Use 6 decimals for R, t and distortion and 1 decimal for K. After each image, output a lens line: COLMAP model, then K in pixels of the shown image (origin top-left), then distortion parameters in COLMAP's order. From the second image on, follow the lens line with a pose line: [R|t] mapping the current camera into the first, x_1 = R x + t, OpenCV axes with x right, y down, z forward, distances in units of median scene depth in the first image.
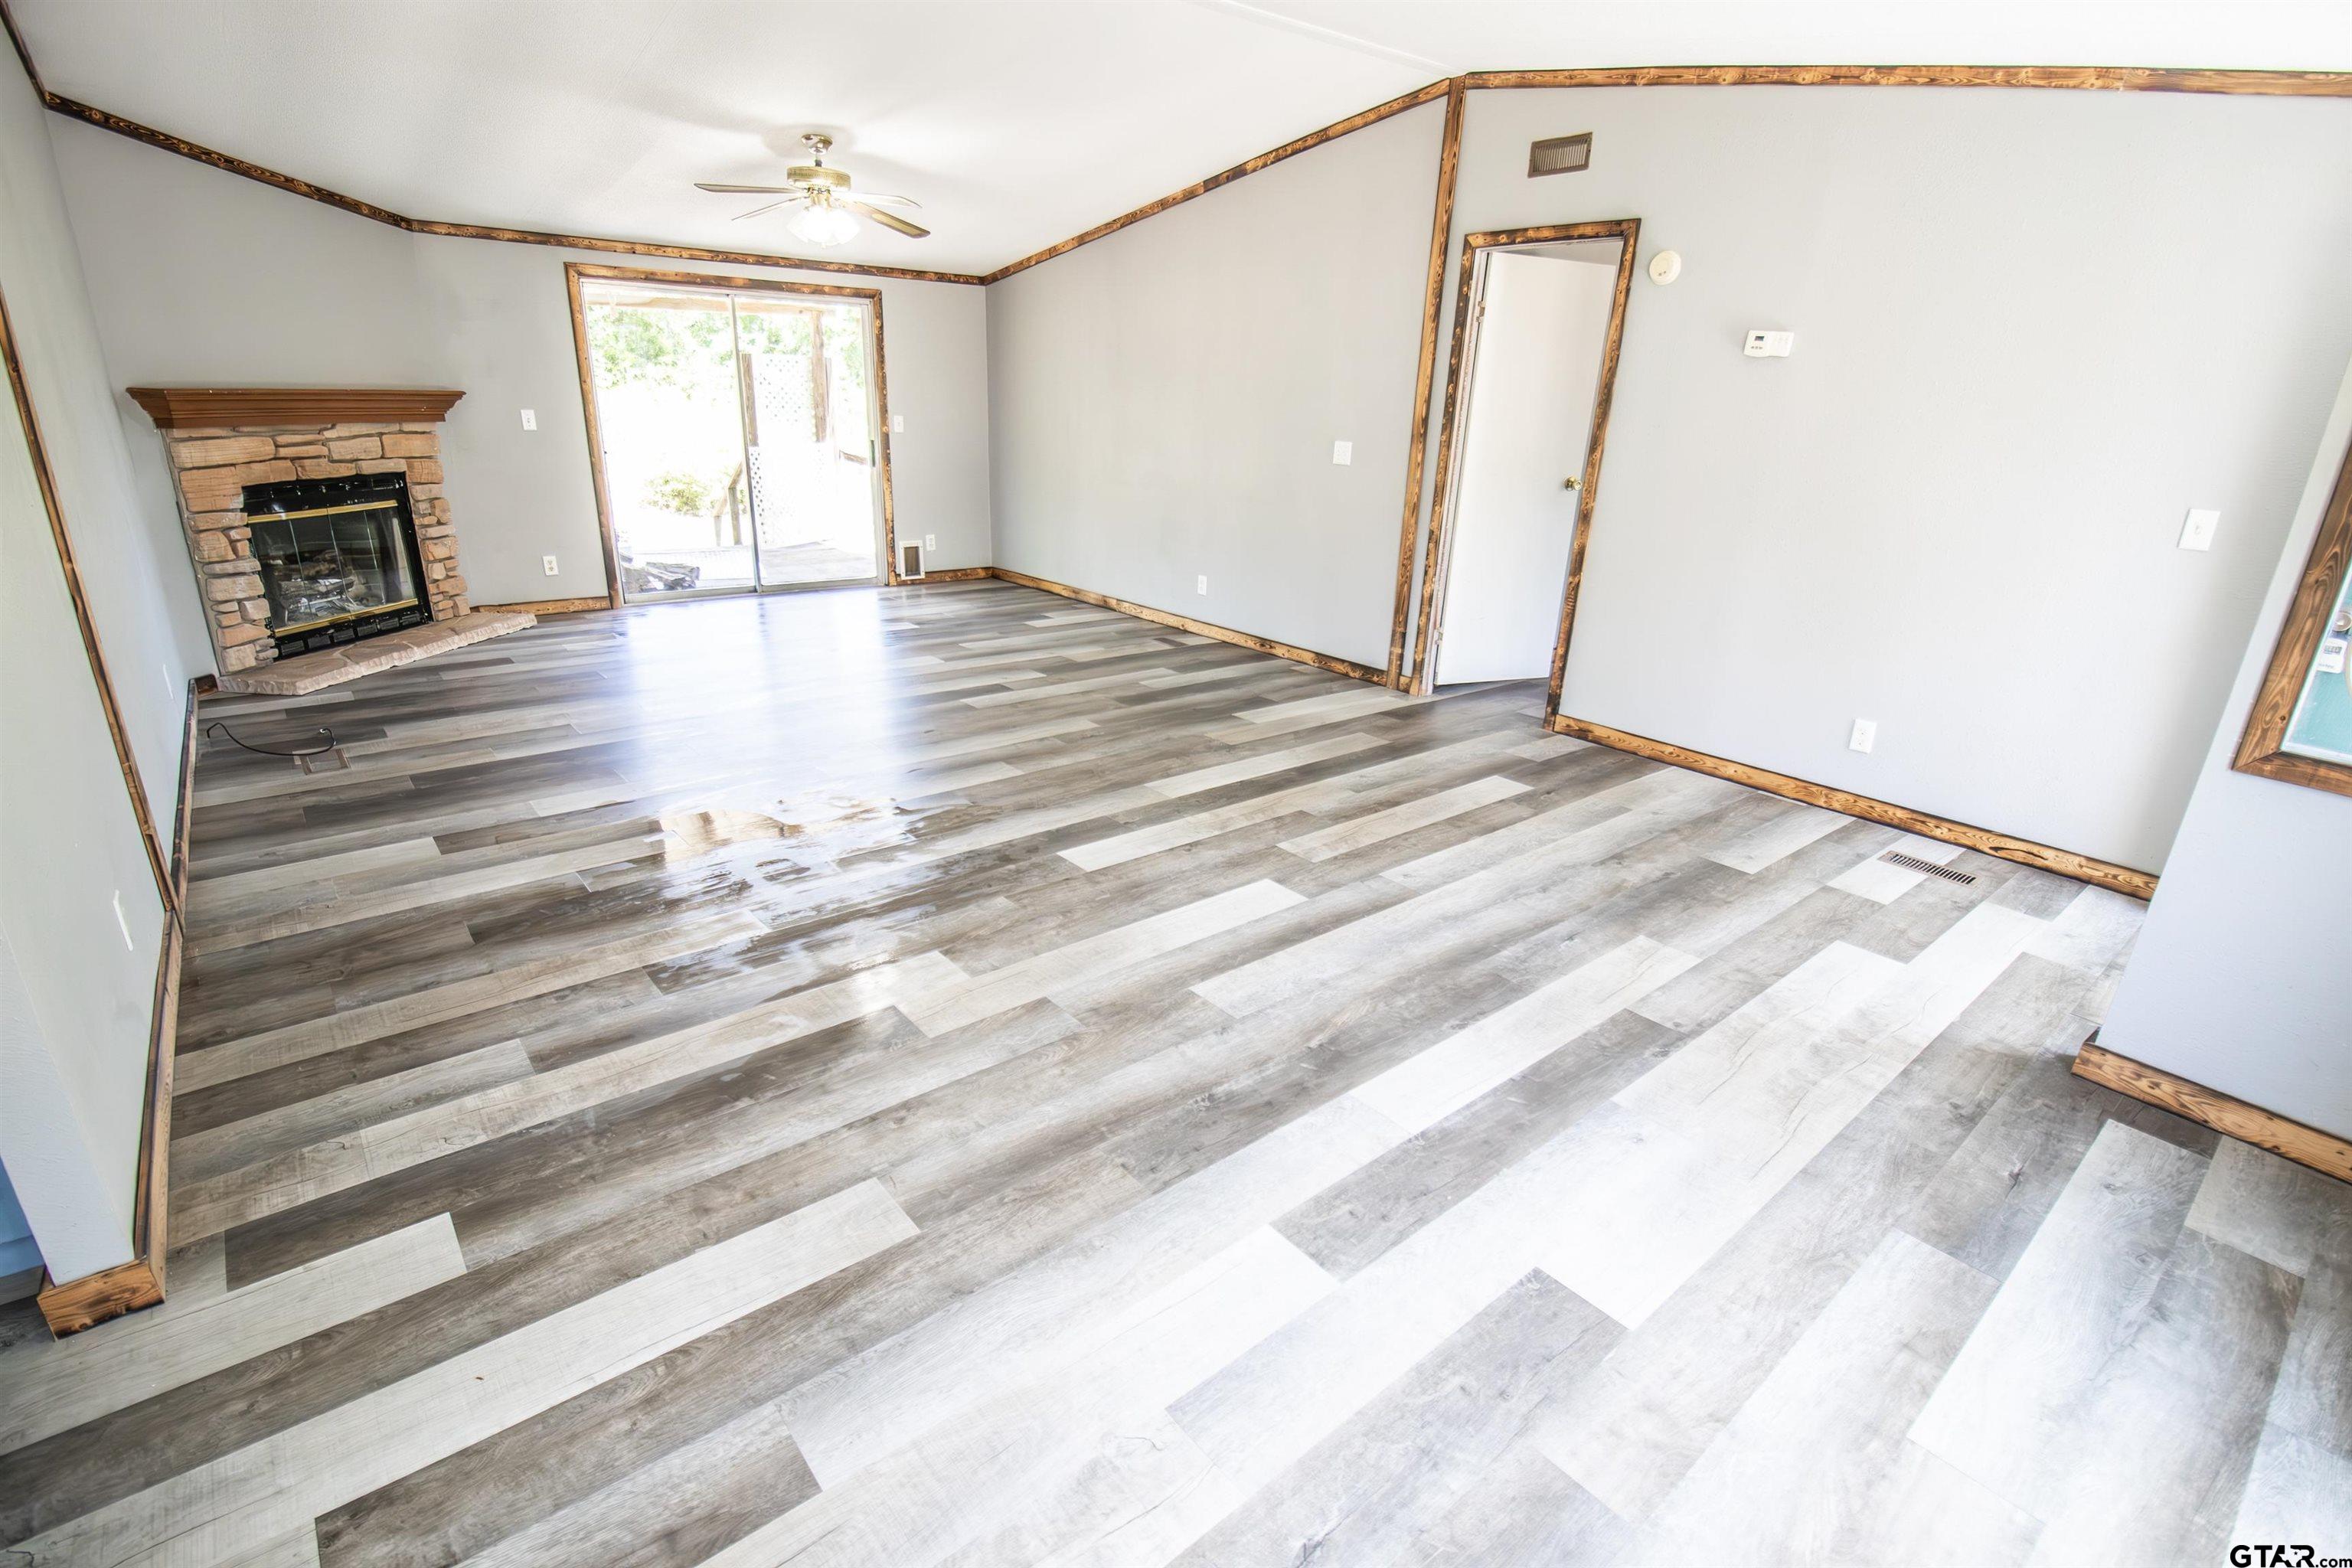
lens RADIAL K [[1097.0, 0, 1169.2], [0, 1097.0, 812.4], [0, 0, 1]] dist [-0.001006, -0.011264]
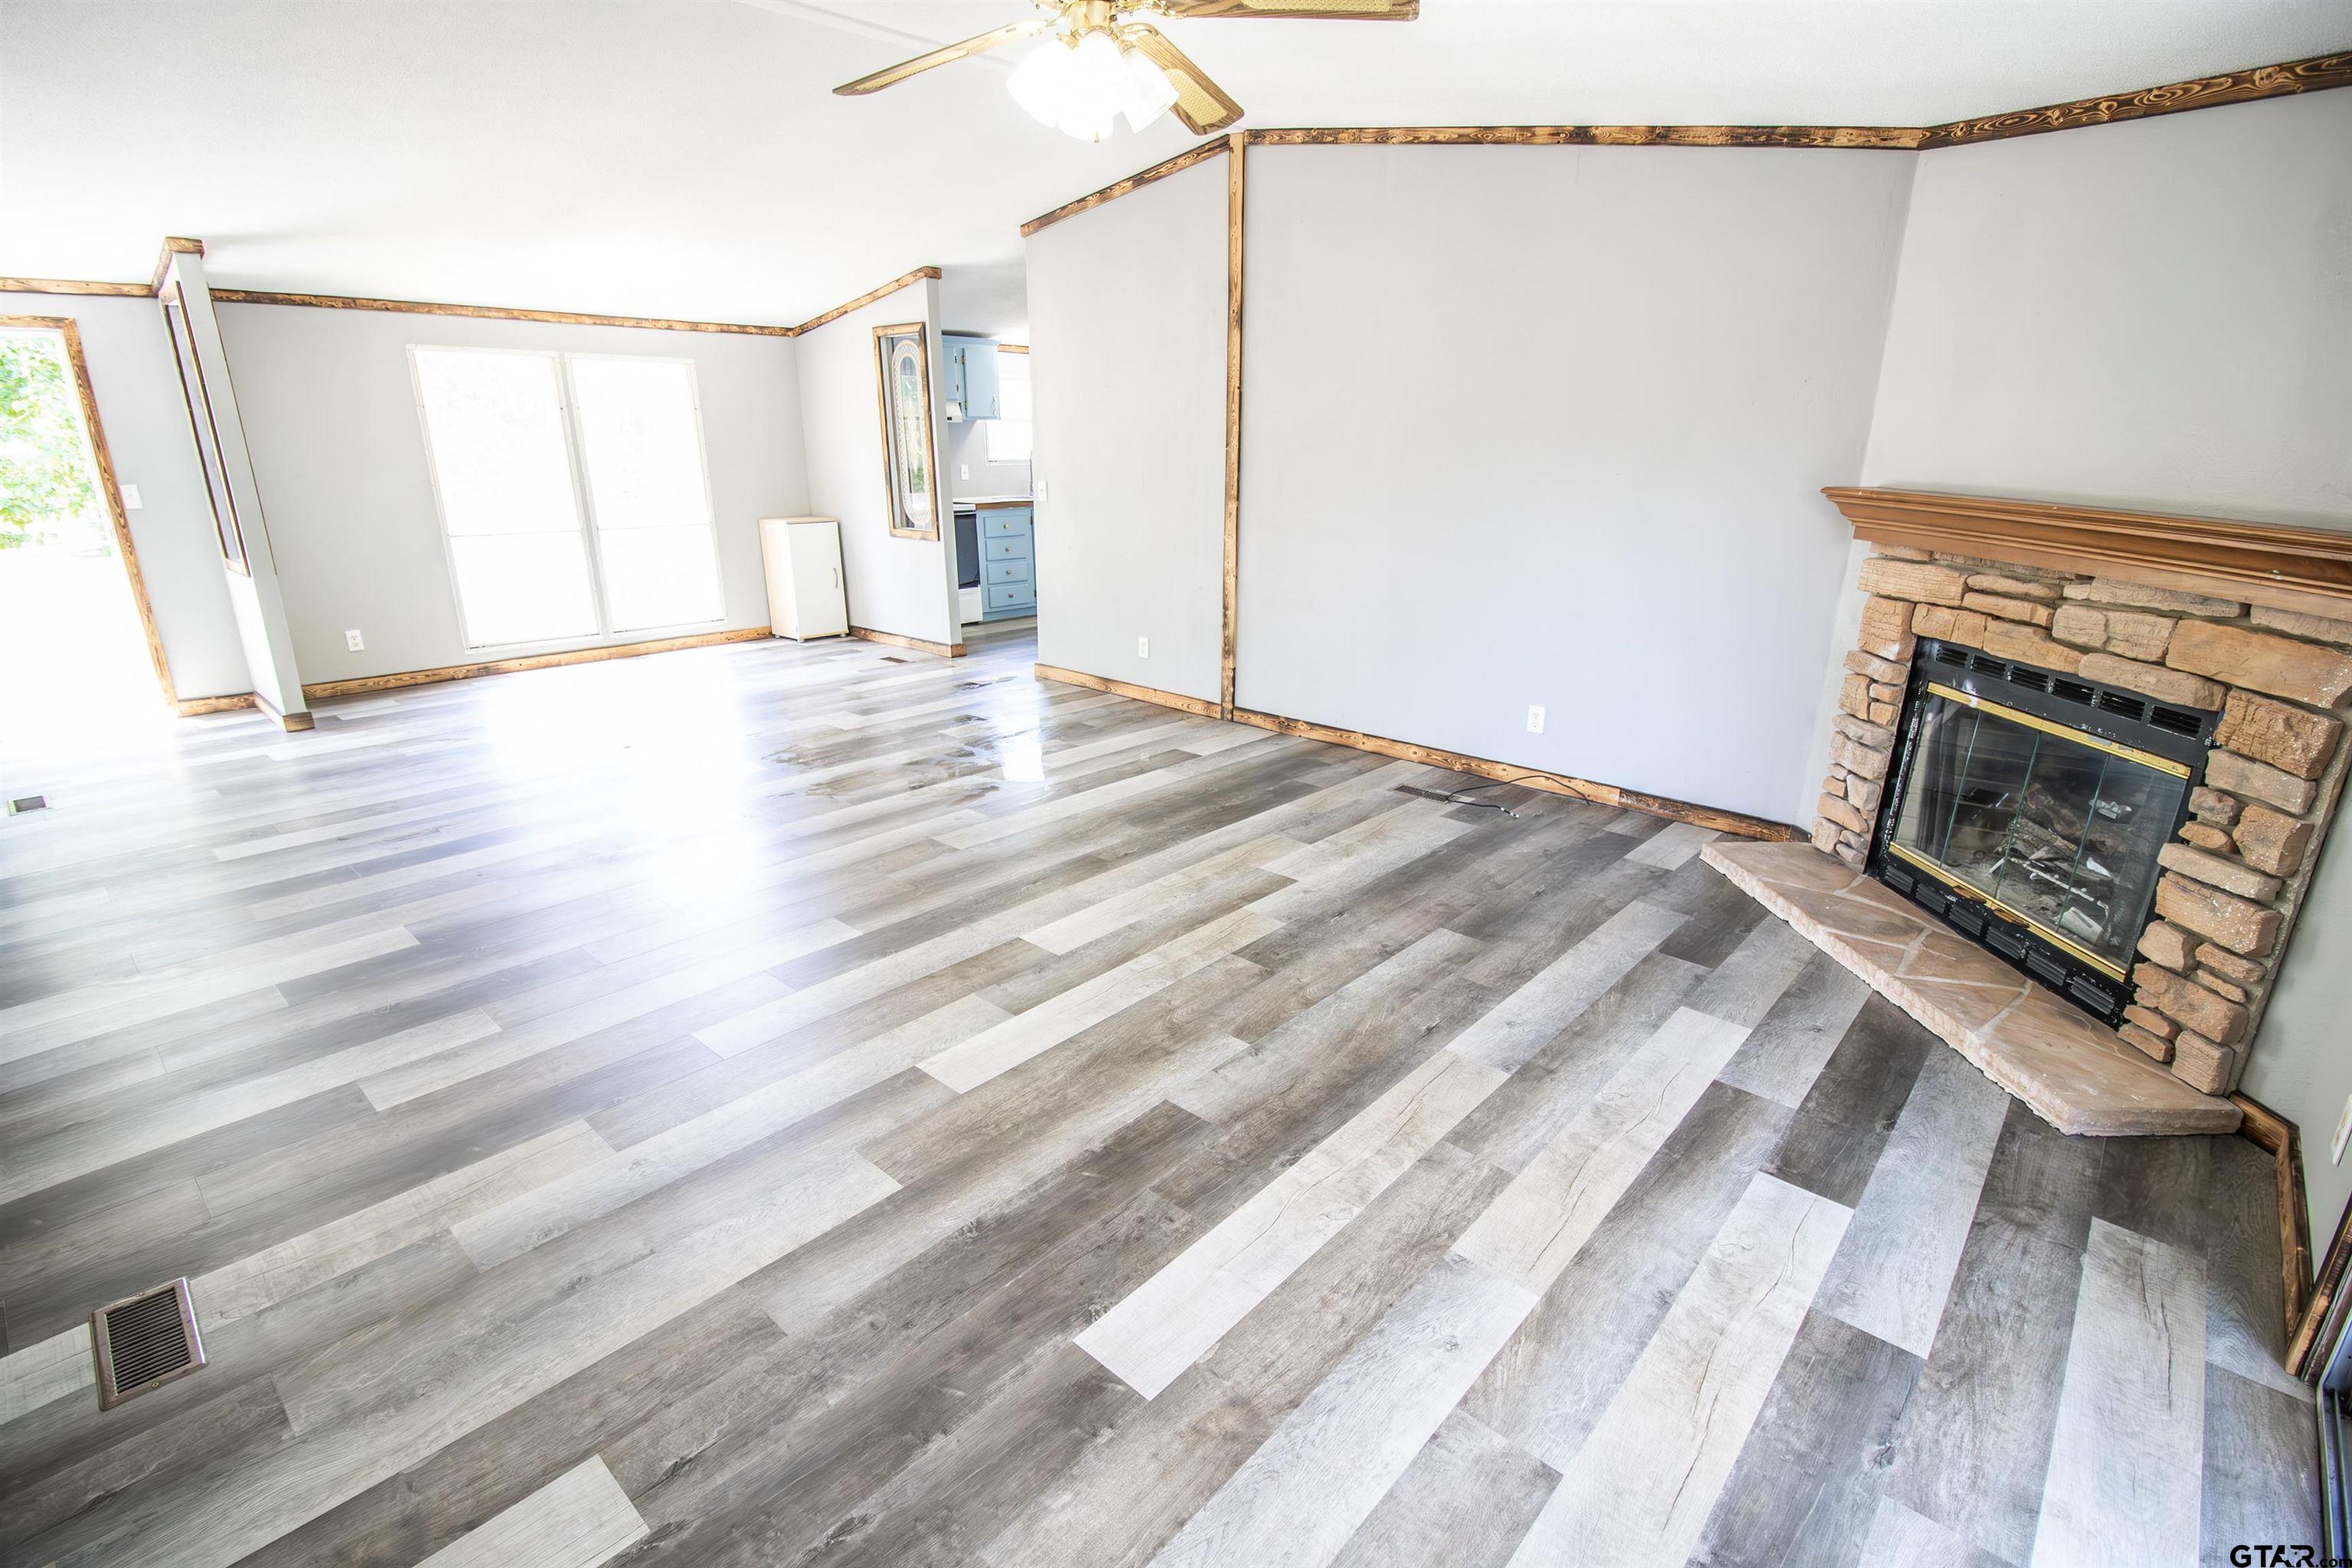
lens RADIAL K [[1097.0, 0, 1155.3], [0, 1097.0, 795.3], [0, 0, 1]] dist [-0.001006, -0.011264]
pose [[-0.991143, 0.001577, -0.132791, -0.363431], [-0.082281, 0.777584, 0.623372, -0.756005], [0.104240, 0.628777, -0.770567, 1.915180]]
